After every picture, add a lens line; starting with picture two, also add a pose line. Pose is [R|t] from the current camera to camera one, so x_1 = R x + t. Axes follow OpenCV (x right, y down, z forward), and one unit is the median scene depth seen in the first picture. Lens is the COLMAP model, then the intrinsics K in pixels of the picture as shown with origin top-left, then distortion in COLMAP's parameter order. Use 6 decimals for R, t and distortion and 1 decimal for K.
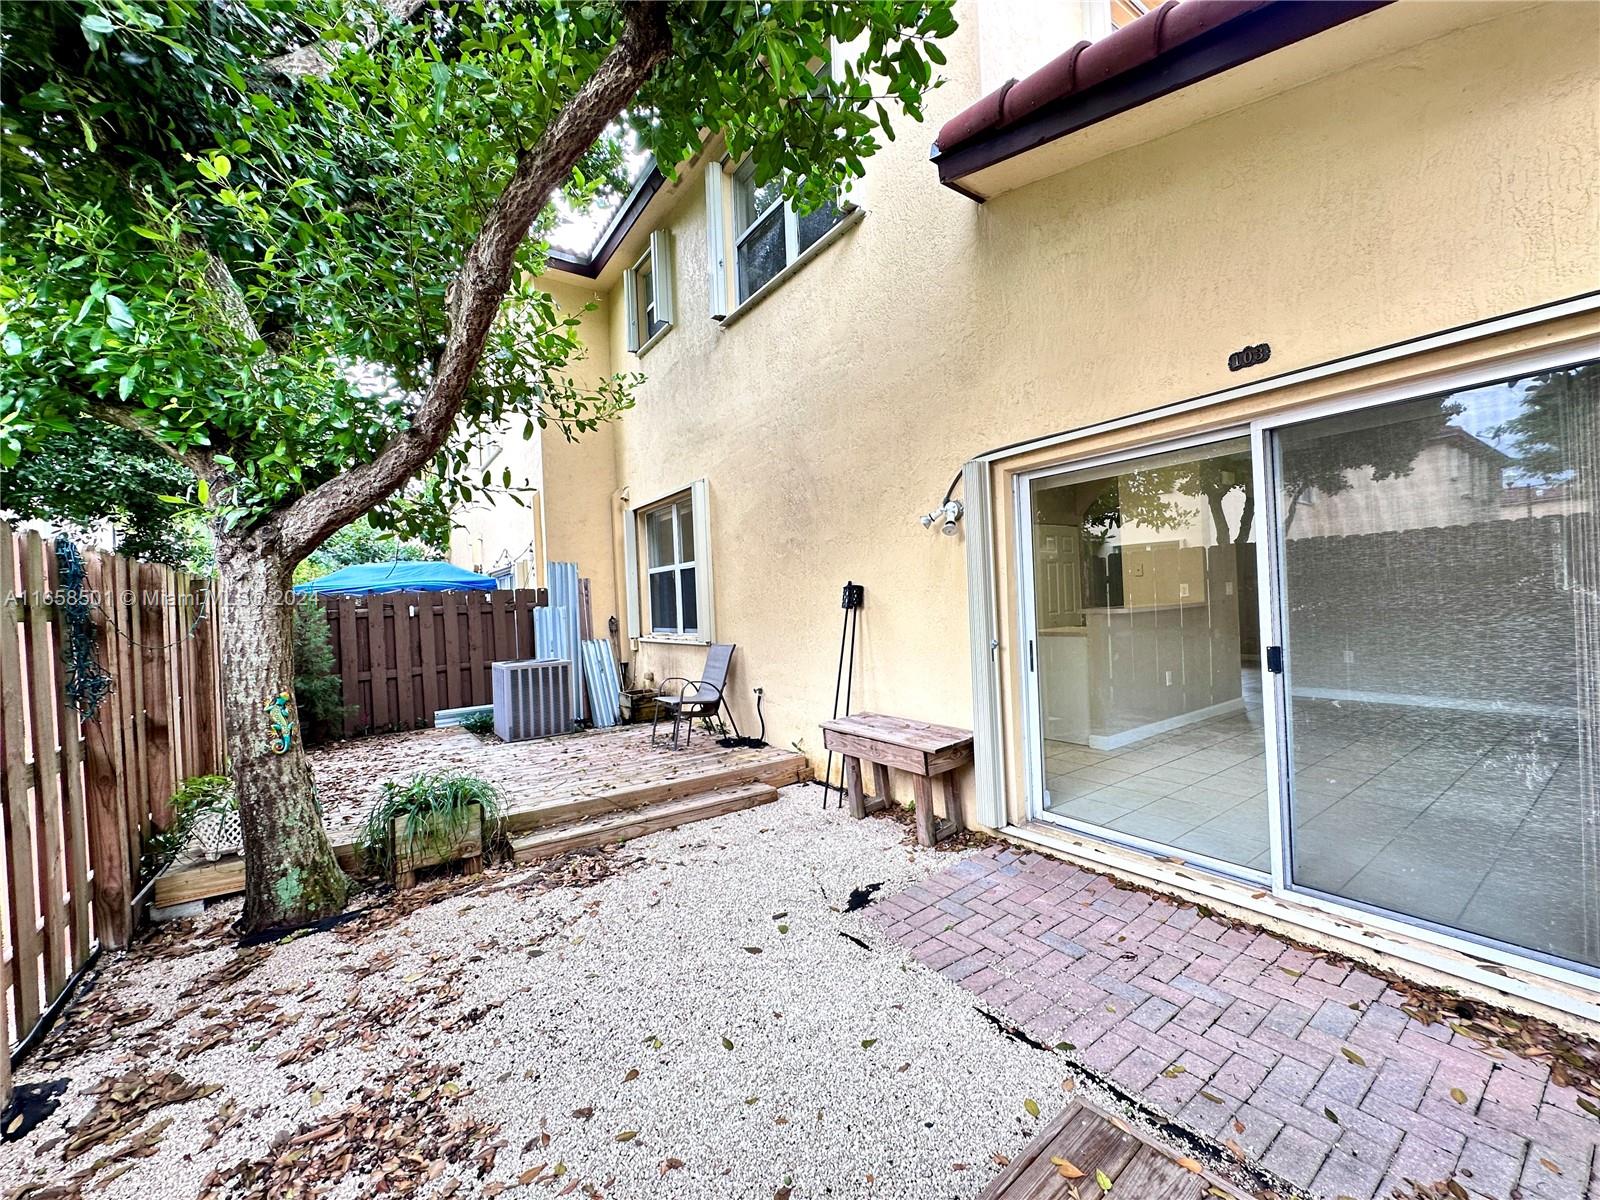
lens RADIAL K [[639.5, 0, 800.9], [0, 639.5, 600.0], [0, 0, 1]] dist [-0.000731, 0.000273]
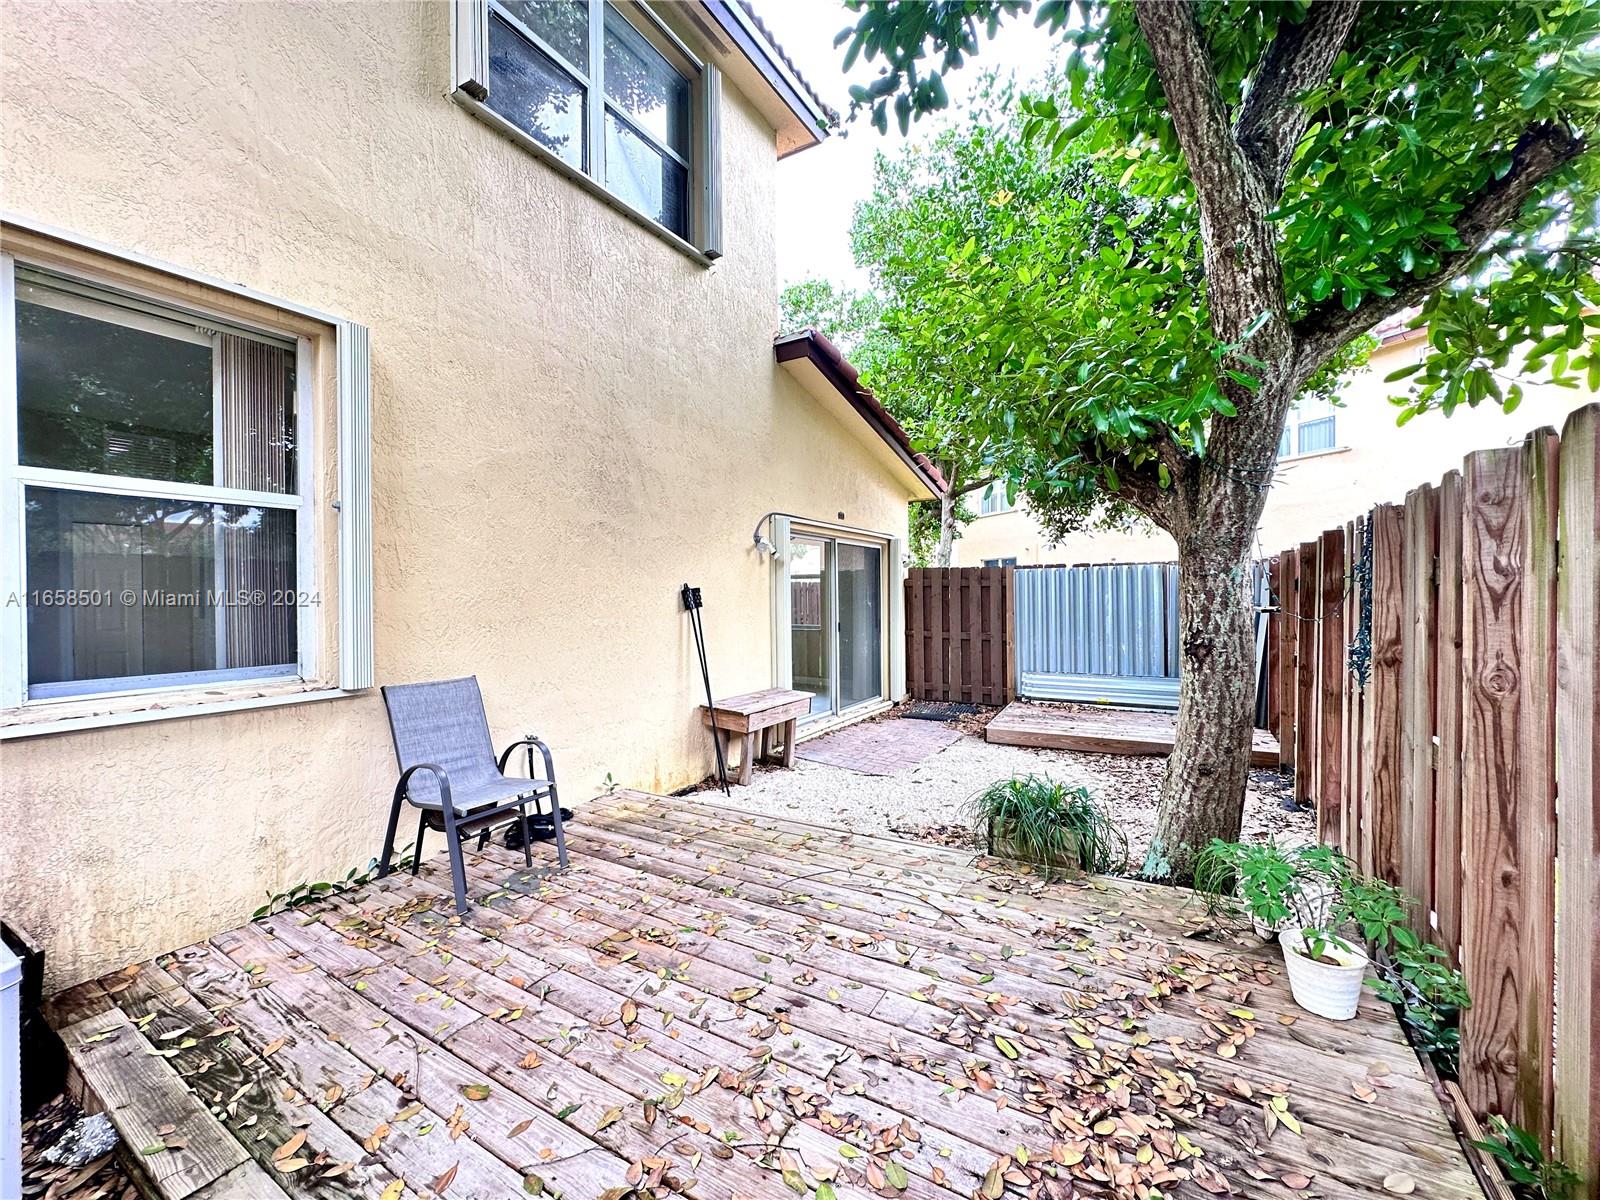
lens RADIAL K [[639.5, 0, 800.9], [0, 639.5, 600.0], [0, 0, 1]] dist [-0.000731, 0.000273]
pose [[-0.398011, 0.040615, 0.916481, -0.956892], [0.022921, 0.999148, -0.034324, 0.037609], [-0.917094, 0.007345, -0.398603, 1.256427]]
